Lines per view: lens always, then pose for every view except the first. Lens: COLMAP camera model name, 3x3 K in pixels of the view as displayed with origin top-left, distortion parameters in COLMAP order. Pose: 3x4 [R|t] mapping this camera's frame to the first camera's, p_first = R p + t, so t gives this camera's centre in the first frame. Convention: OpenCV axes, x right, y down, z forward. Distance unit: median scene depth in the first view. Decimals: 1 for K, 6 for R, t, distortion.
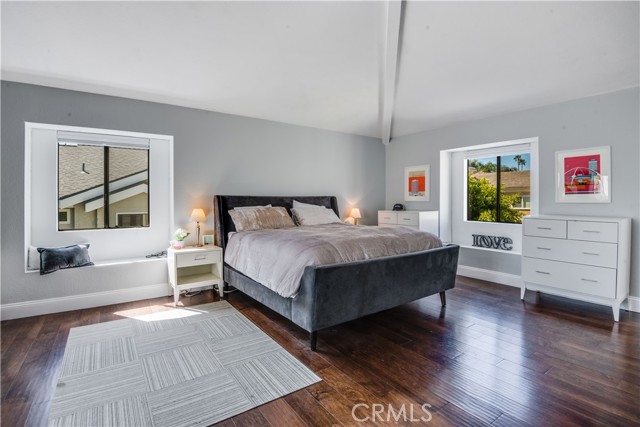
lens RADIAL K [[316.9, 0, 322.5], [0, 316.9, 199.7], [0, 0, 1]] dist [-0.001518, -0.000130]
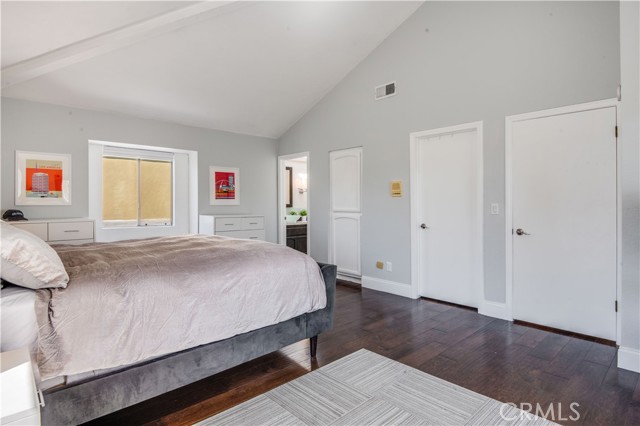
lens RADIAL K [[344.3, 0, 320.3], [0, 344.3, 210.1], [0, 0, 1]] dist [0.000733, 0.000053]
pose [[-0.153534, -0.016317, 0.988009, -0.763943], [0.004208, 0.999844, 0.017167, 0.006771], [-0.988134, 0.006793, -0.153441, 0.813884]]
